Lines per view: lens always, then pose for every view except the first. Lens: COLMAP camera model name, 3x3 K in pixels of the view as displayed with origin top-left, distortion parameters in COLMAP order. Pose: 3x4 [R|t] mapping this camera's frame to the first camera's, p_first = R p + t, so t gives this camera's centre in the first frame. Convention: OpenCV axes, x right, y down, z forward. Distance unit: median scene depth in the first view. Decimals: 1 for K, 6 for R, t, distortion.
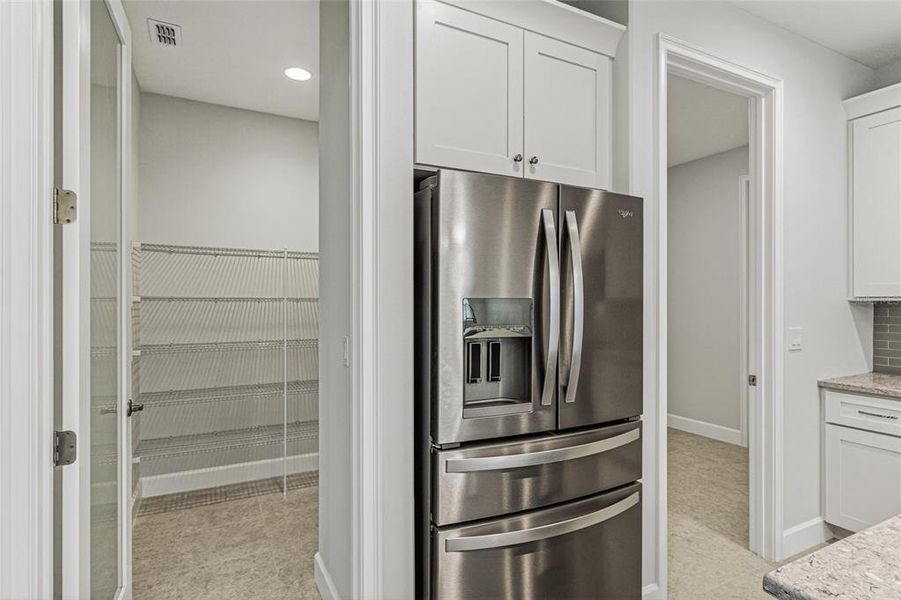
lens RADIAL K [[470.6, 0, 450.7], [0, 470.6, 297.5], [0, 0, 1]] dist [0.011809, -0.004720]
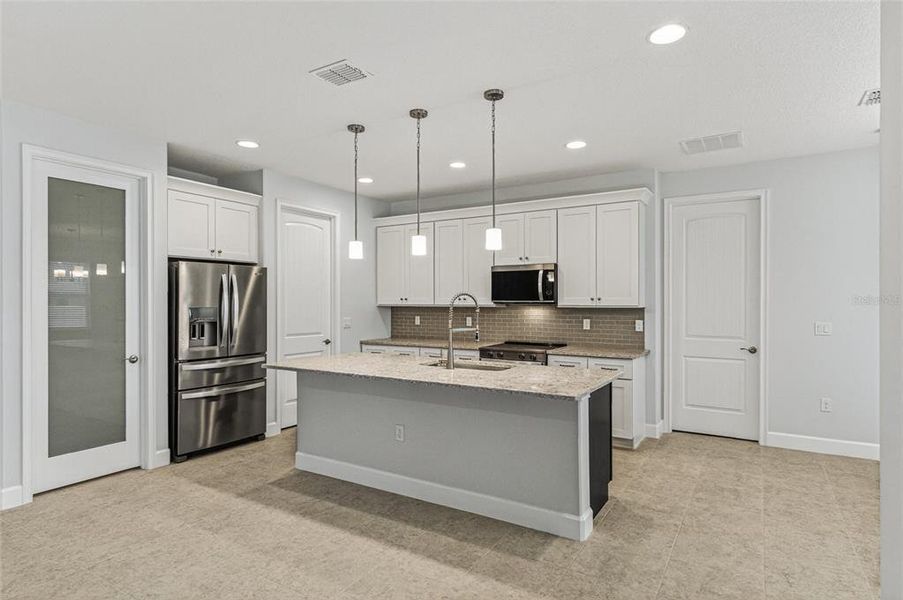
lens RADIAL K [[494.4, 0, 454.5], [0, 494.4, 299.2], [0, 0, 1]] dist [0.005892, 0.000507]
pose [[0.852384, -0.000508, 0.522917, -0.131688], [0.001497, 0.999998, -0.001468, -0.032193], [-0.522915, 0.002034, 0.852383, -1.826980]]
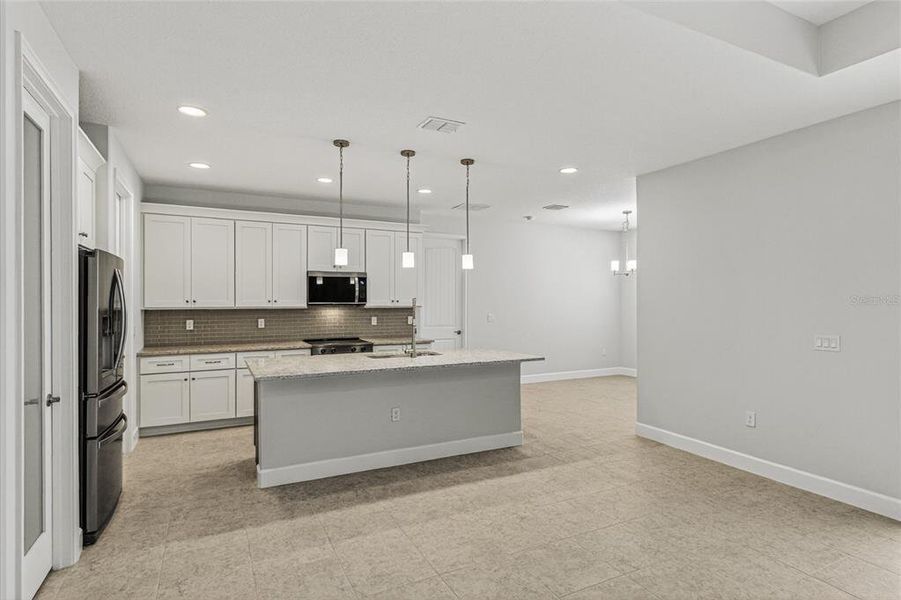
lens RADIAL K [[470.6, 0, 448.3], [0, 470.6, 299.6], [0, 0, 1]] dist [0.011809, -0.004720]
pose [[0.011020, -0.003035, 0.999935, -1.504680], [-0.002443, 0.999992, 0.003062, -0.060525], [-0.999936, -0.002477, 0.011013, -0.344678]]
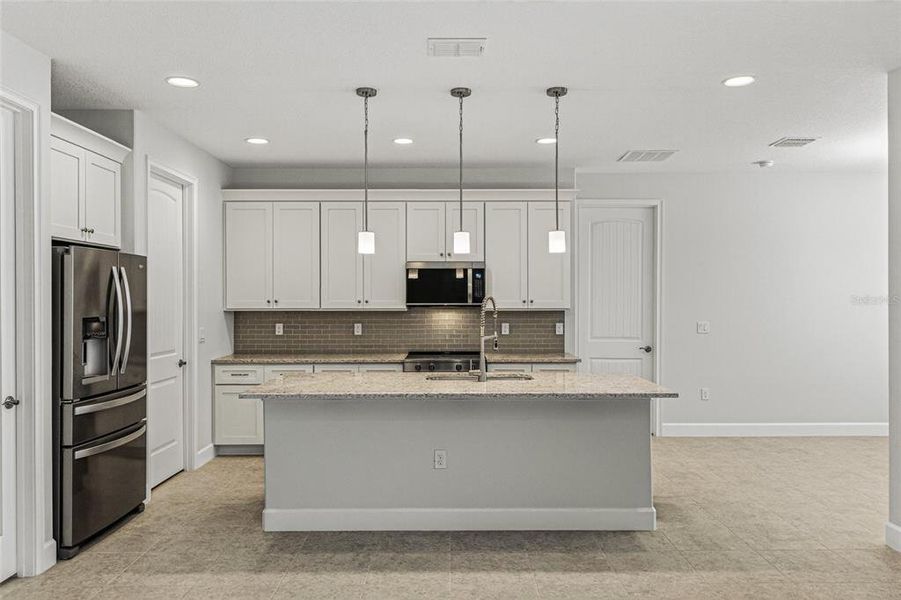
lens RADIAL K [[661.7, 0, 454.8], [0, 661.7, 298.2], [0, 0, 1]] dist [0.008368, -0.002693]
pose [[0.452306, -0.001672, 0.891861, -1.261140], [0.001400, 0.999998, 0.001165, -0.057587], [-0.891862, 0.000722, 0.452307, -1.122254]]
